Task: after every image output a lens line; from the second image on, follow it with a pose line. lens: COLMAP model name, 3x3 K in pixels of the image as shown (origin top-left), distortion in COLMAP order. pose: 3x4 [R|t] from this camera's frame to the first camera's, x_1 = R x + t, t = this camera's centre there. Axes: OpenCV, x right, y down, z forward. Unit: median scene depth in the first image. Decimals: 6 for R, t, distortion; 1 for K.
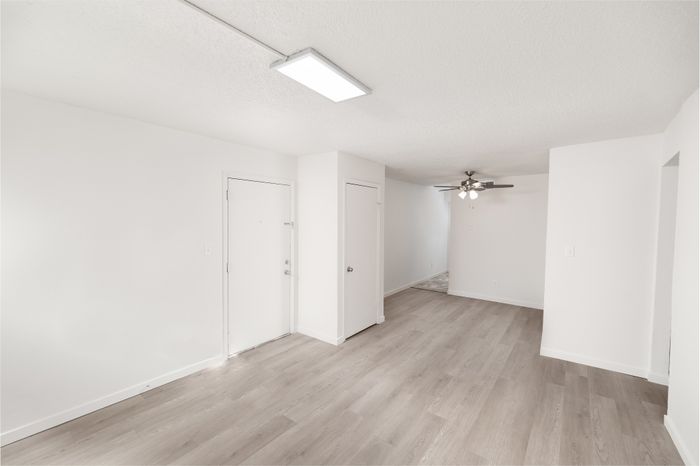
lens RADIAL K [[309.9, 0, 334.2], [0, 309.9, 230.4], [0, 0, 1]] dist [-0.059649, 0.024615]
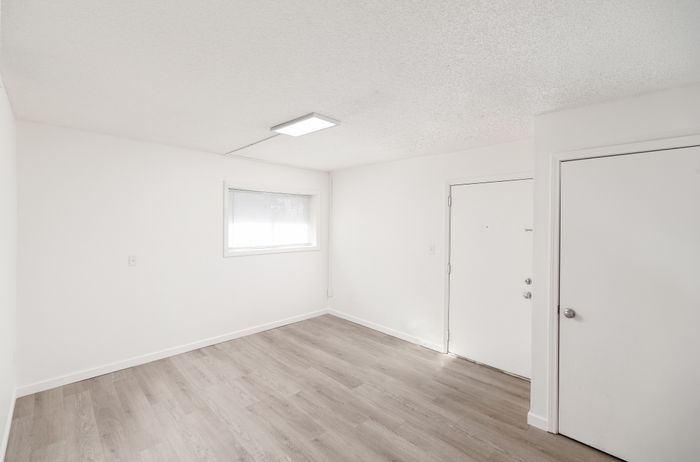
lens RADIAL K [[319.3, 0, 350.0], [0, 319.3, 231.0], [0, 0, 1]] dist [0.001012, 0.000067]
pose [[-0.152435, 0.021677, -0.988076, 0.775822], [-0.044449, 0.998597, 0.028765, -0.025431], [0.987314, 0.048304, -0.151257, 0.789596]]
